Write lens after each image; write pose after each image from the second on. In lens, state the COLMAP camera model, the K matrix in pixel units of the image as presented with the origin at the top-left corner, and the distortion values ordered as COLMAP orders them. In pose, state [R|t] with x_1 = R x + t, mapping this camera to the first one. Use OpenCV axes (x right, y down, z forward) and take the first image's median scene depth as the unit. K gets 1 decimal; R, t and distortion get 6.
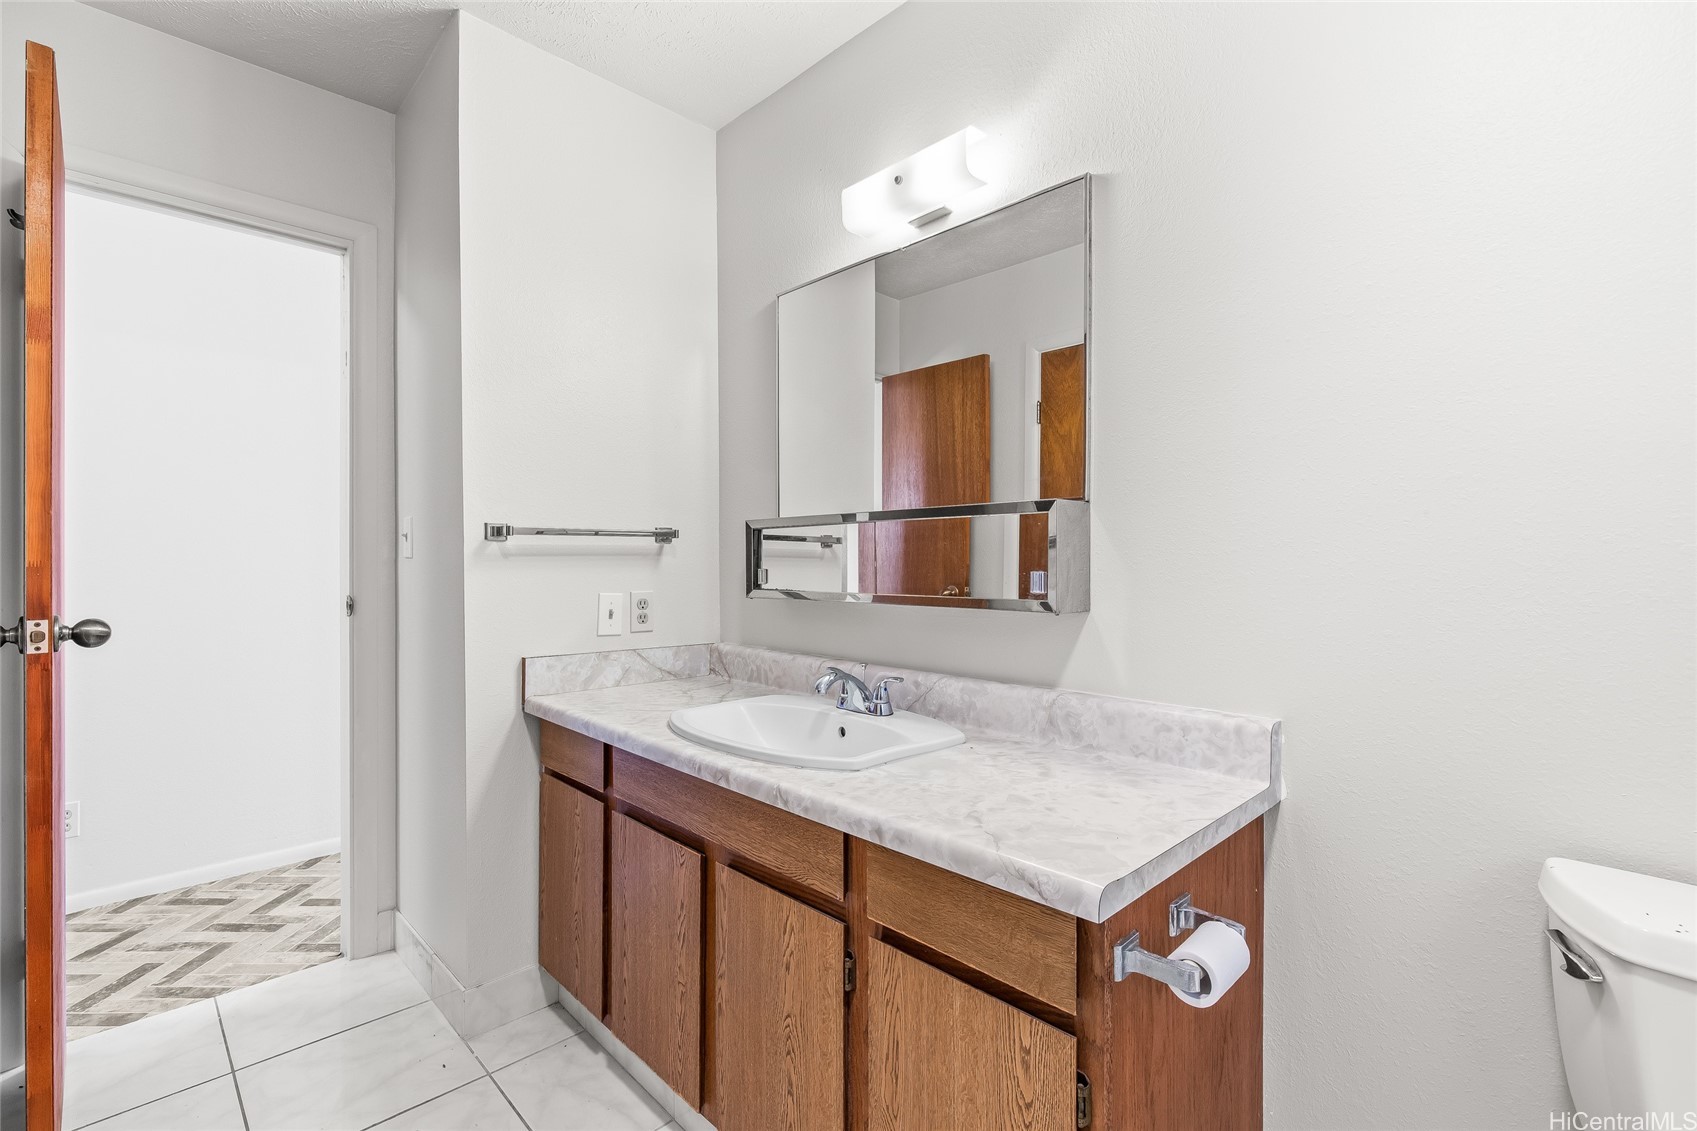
lens RADIAL K [[766.6, 0, 859.0], [0, 766.6, 565.2], [0, 0, 1]] dist [0.002589, -0.000061]
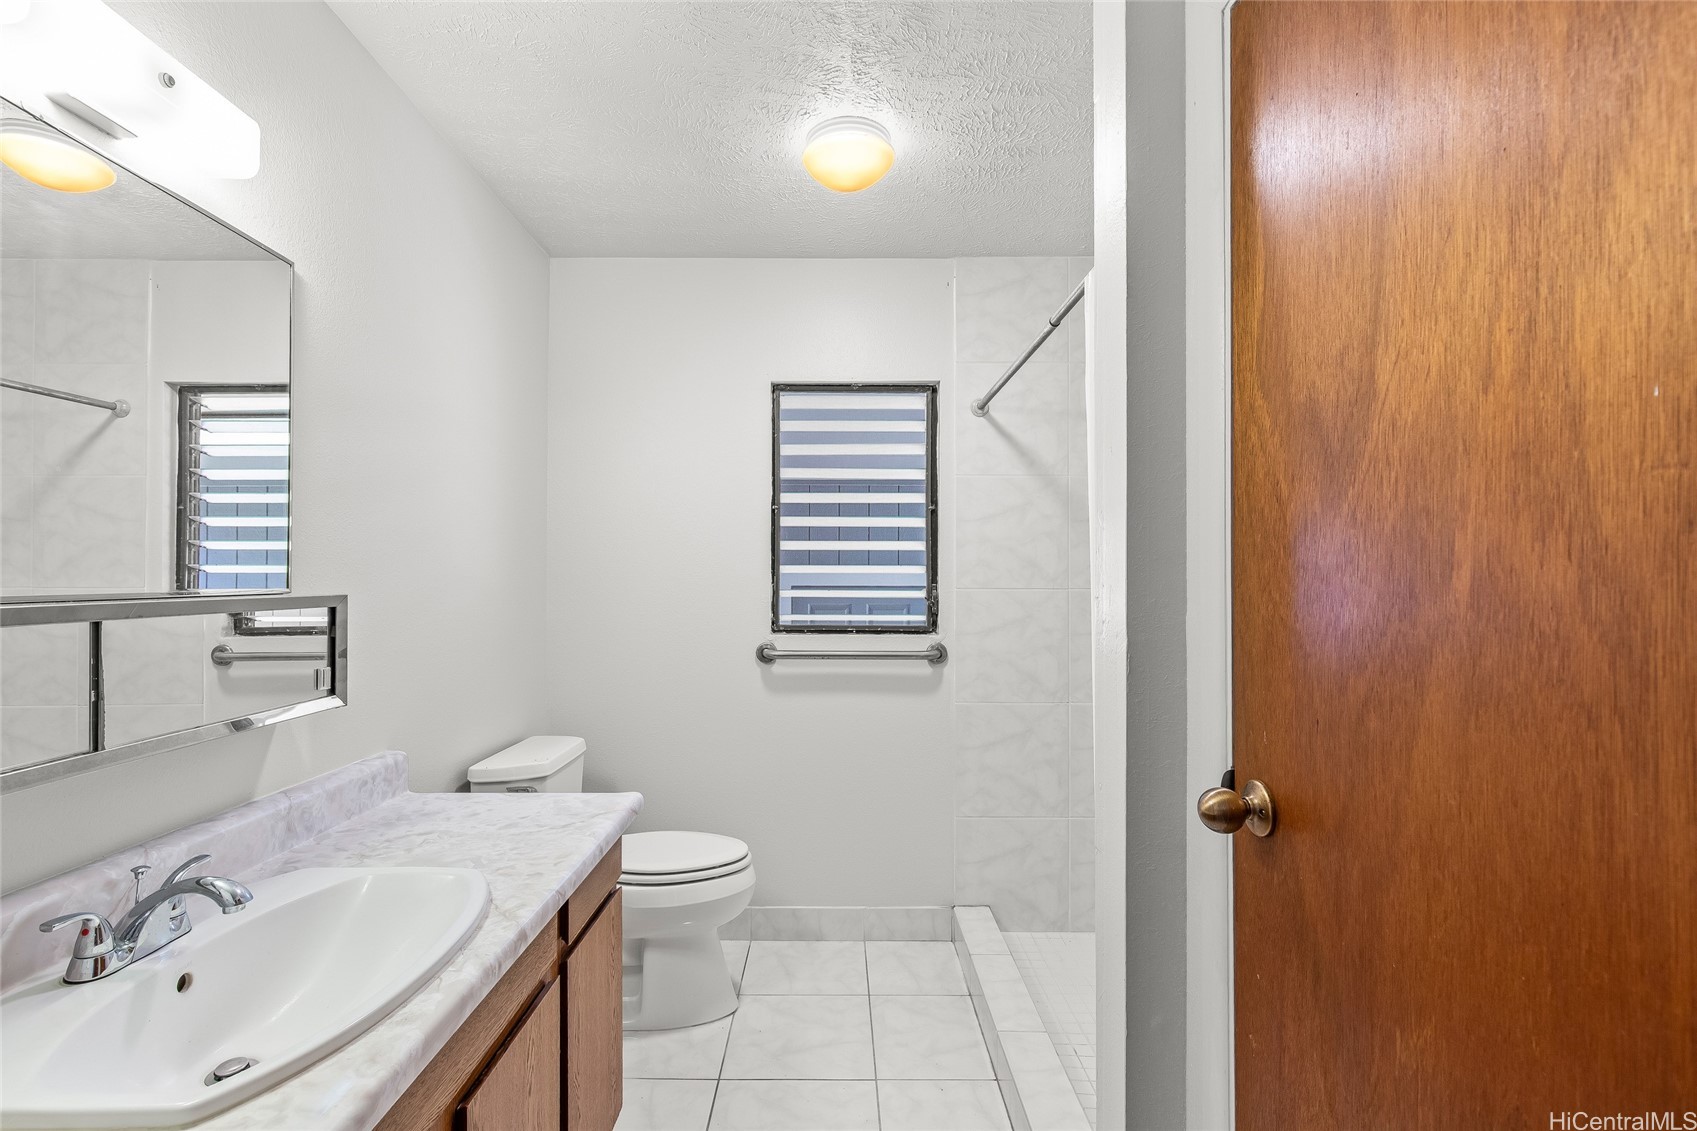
lens RADIAL K [[809.8, 0, 848.5], [0, 809.8, 565.5], [0, 0, 1]] dist [-0.000134, -0.000117]
pose [[-0.723696, 0.006851, 0.690085, -0.662301], [0.003477, 0.999974, -0.006281, -0.077710], [-0.690110, -0.002146, -0.723701, 0.887335]]
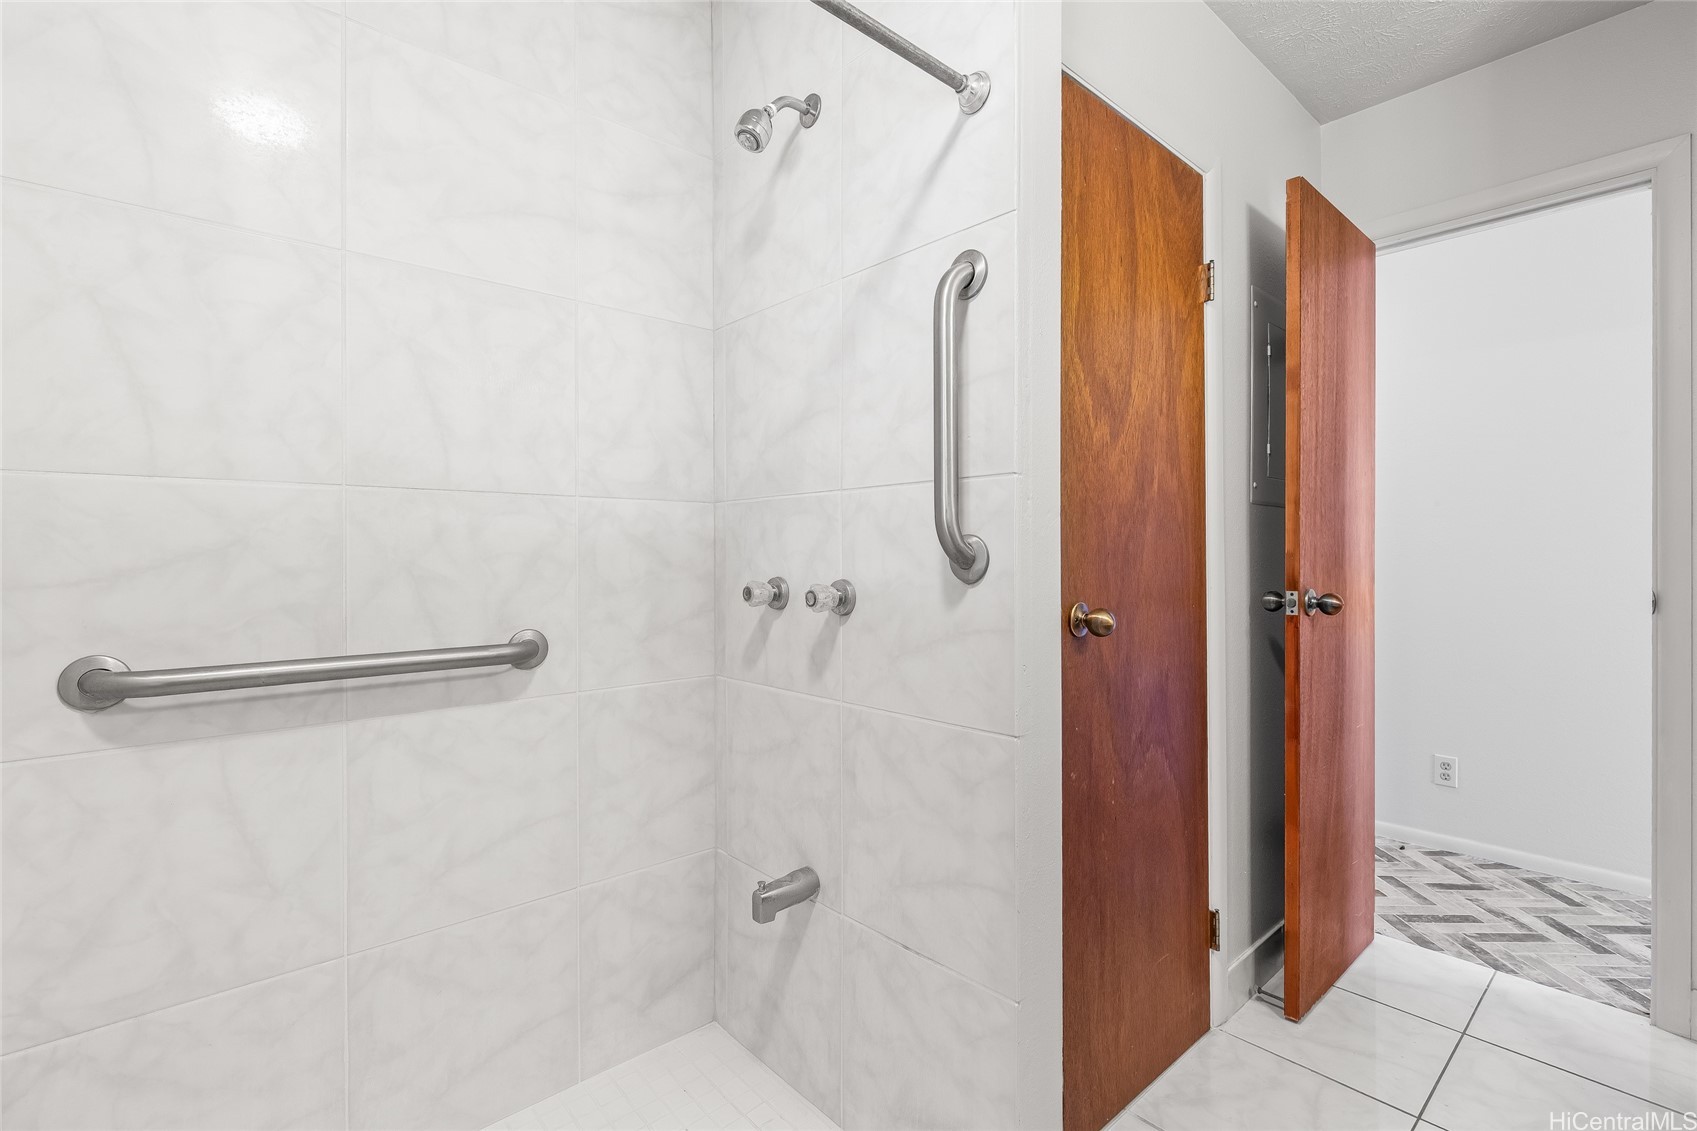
lens RADIAL K [[762.2, 0, 858.0], [0, 762.2, 558.0], [0, 0, 1]] dist [-0.000499, -0.000280]
pose [[-0.051551, -0.000076, -0.998670, 0.230611], [-0.006142, 0.999981, 0.000241, 0.010000], [0.998651, 0.006146, -0.051551, 0.187056]]
